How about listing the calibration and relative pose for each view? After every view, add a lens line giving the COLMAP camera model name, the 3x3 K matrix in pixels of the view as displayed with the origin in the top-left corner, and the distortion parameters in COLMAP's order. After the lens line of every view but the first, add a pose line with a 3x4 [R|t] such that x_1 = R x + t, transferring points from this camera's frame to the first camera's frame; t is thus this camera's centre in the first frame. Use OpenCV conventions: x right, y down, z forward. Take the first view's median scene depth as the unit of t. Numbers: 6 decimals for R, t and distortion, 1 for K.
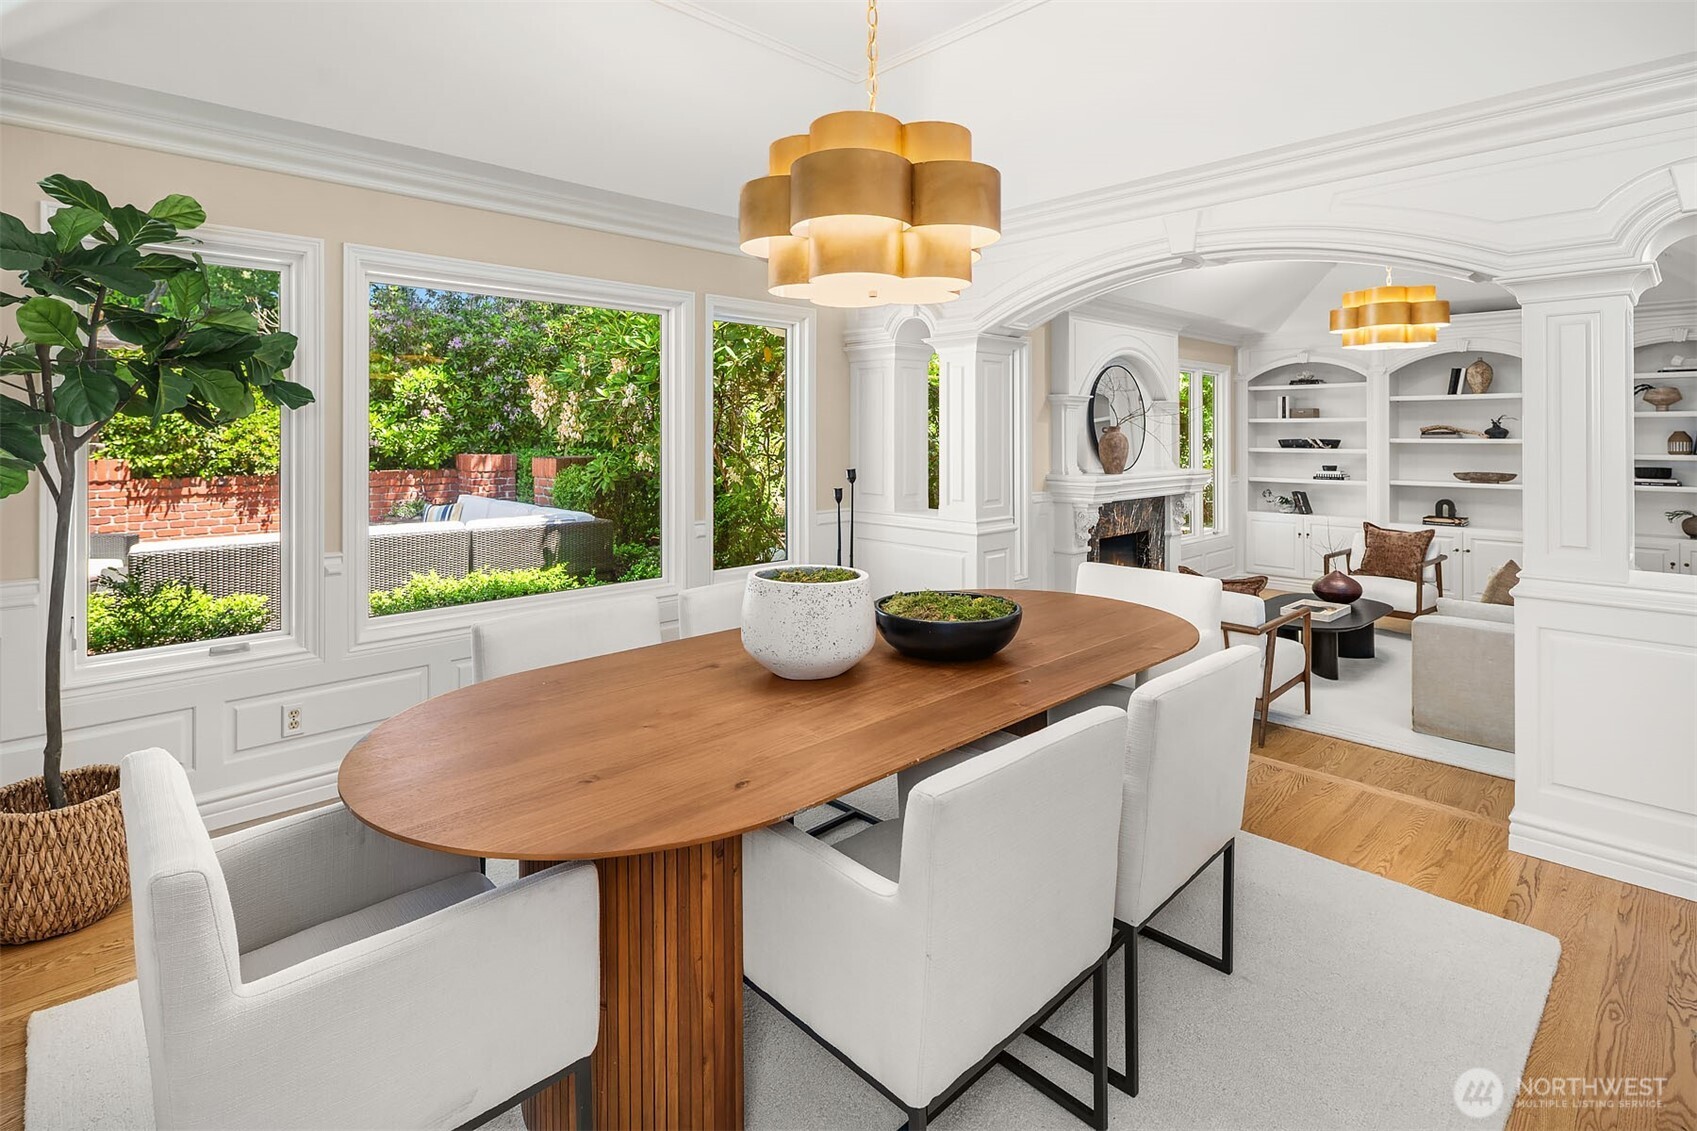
lens RADIAL K [[838.8, 0, 845.2], [0, 838.8, 559.1], [0, 0, 1]] dist [0.001618, -0.000688]
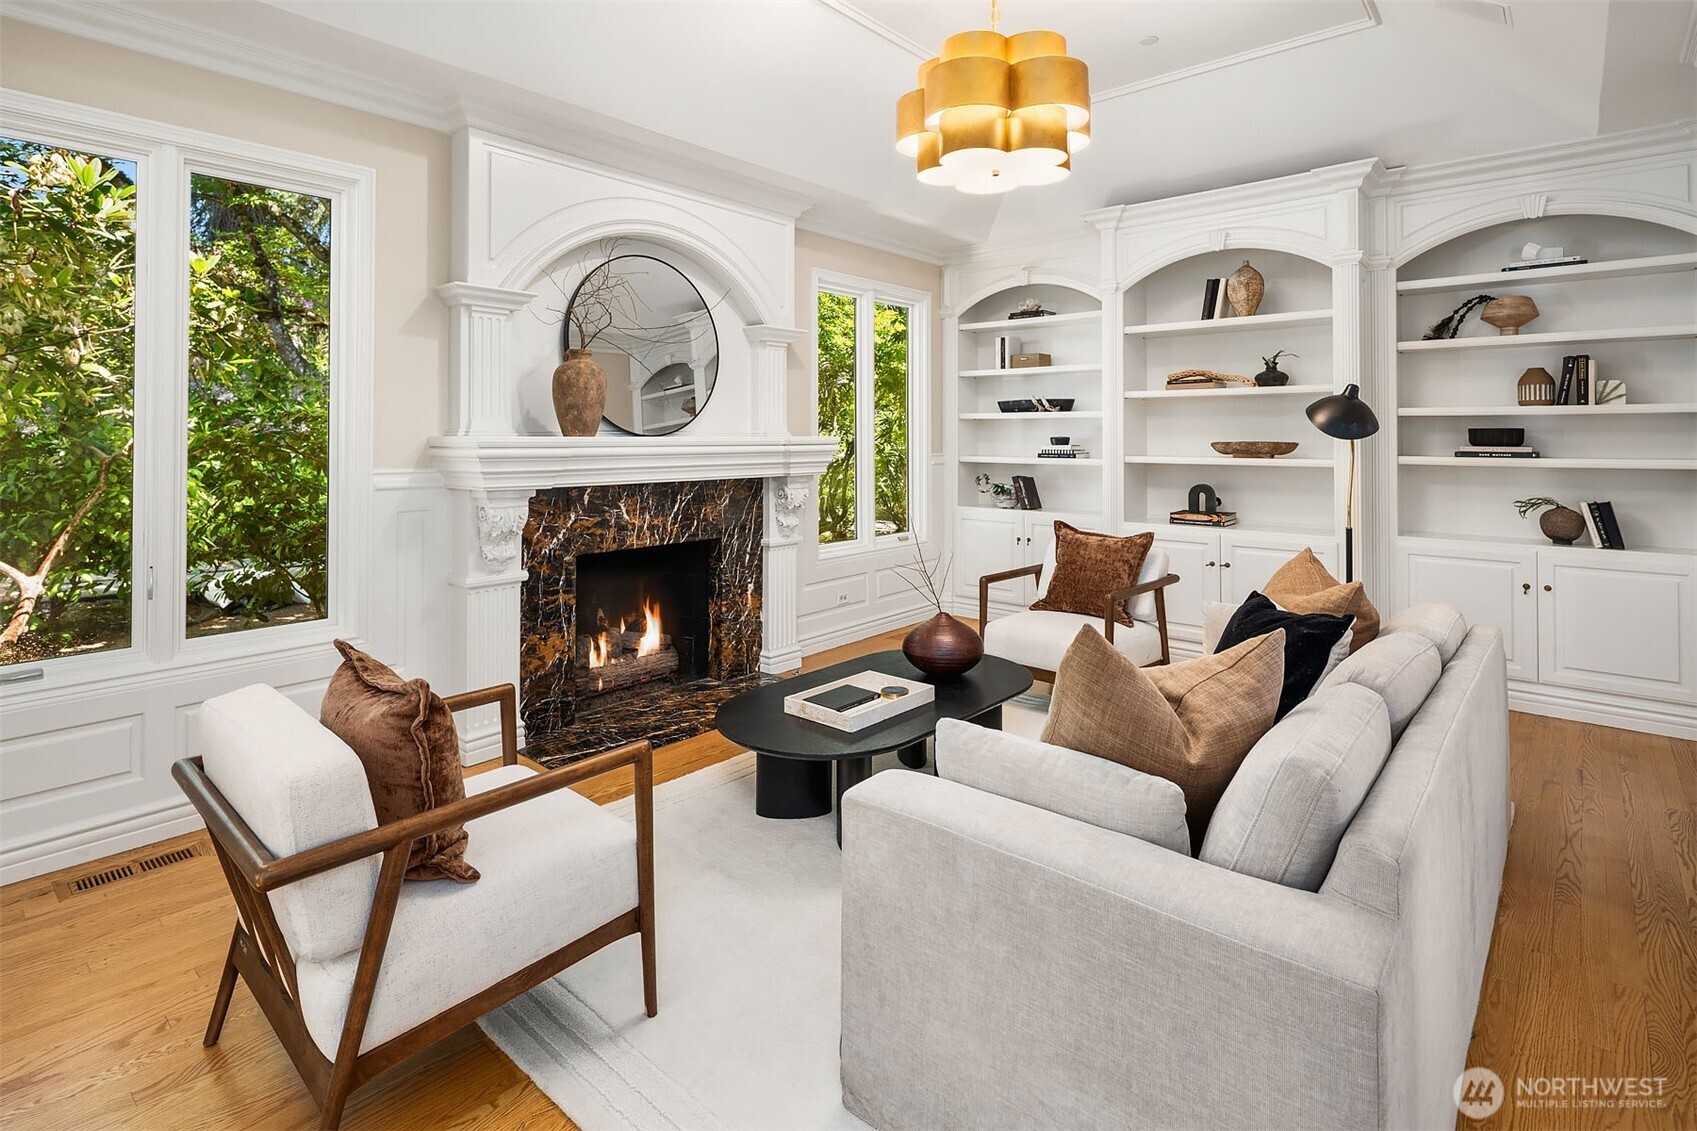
lens RADIAL K [[838.8, 0, 851.4], [0, 838.8, 565.0], [0, 0, 1]] dist [0.001618, -0.000688]
pose [[0.995949, -0.012827, 0.088996, 0.390874], [0.012422, 0.999910, 0.005107, -0.016064], [-0.089054, -0.003981, 0.996019, 0.385020]]
